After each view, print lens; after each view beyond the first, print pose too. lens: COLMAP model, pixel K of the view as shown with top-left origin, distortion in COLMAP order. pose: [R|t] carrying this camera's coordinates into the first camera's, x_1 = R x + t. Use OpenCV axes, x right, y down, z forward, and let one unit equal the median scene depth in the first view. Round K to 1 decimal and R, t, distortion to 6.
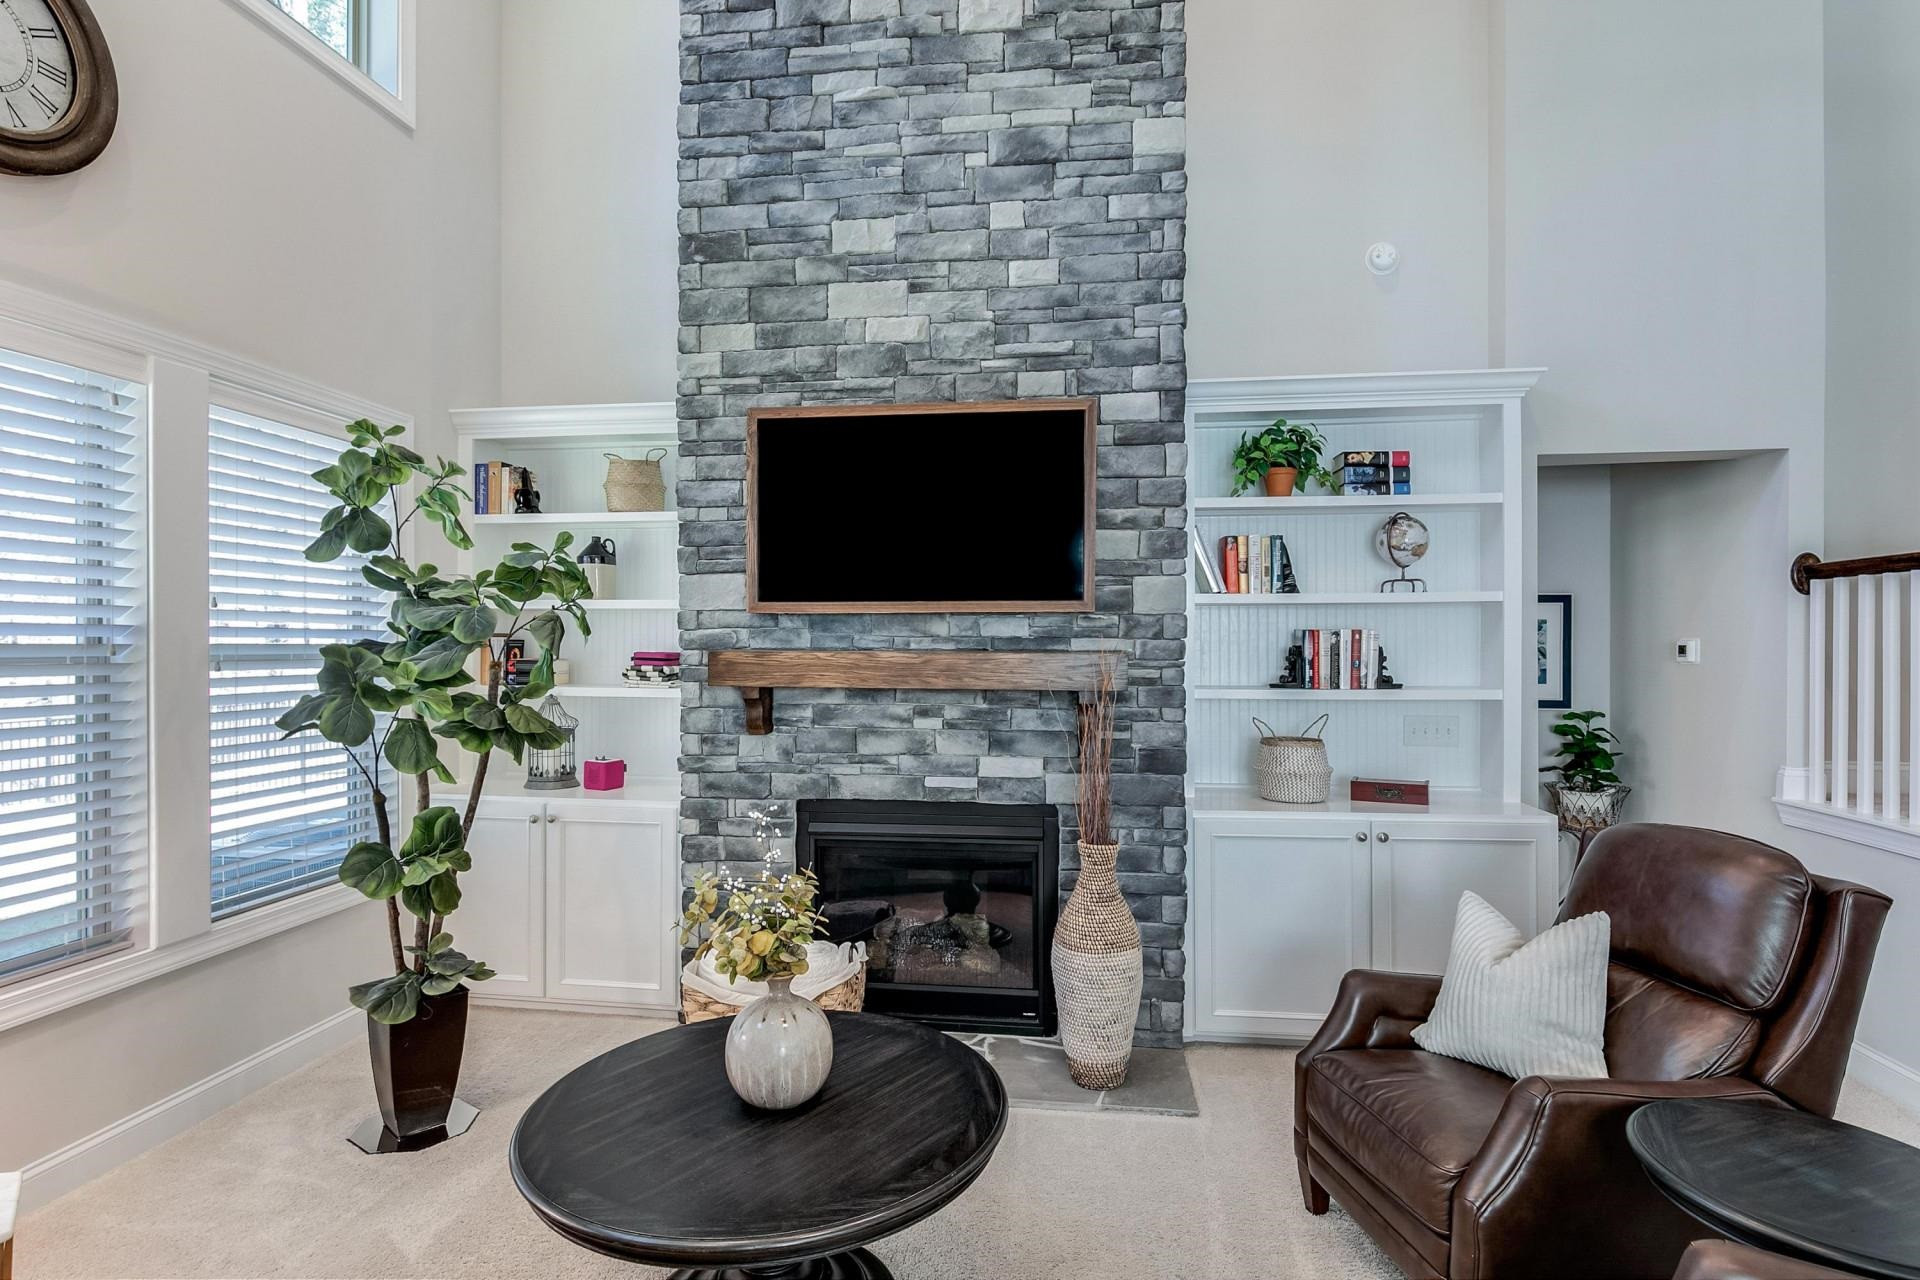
lens RADIAL K [[1021.3, 0, 967.0], [0, 1021.3, 635.5], [0, 0, 1]] dist [-0.007680, 0.007323]
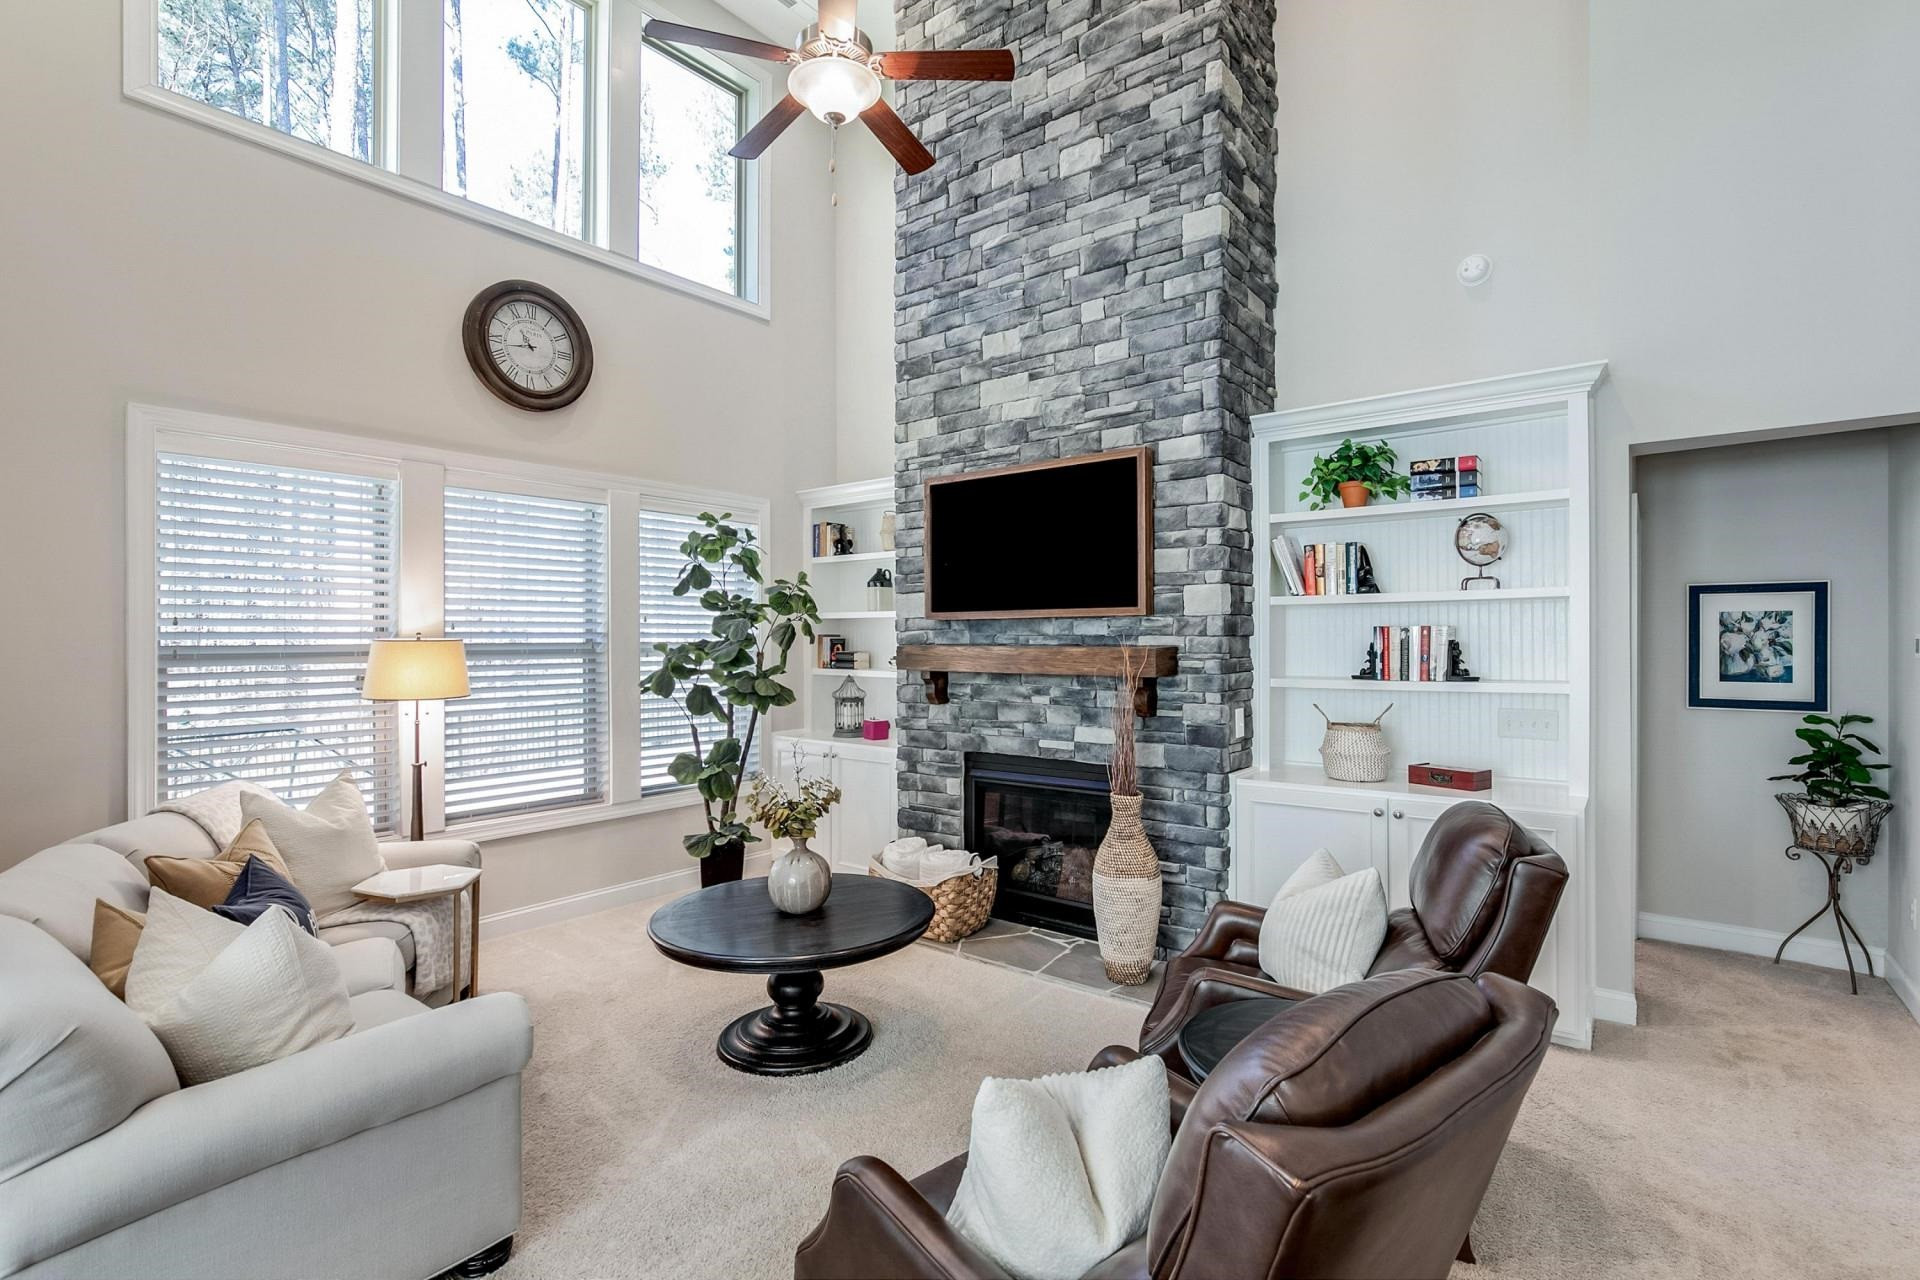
lens RADIAL K [[943.0, 0, 947.4], [0, 943.0, 631.9], [0, 0, 1]] dist [-0.005043, 0.000473]
pose [[0.847823, -0.008715, -0.530207, 0.515457], [0.007874, 0.999962, -0.003845, 0.000499], [0.530221, -0.000915, 0.847859, -0.116804]]
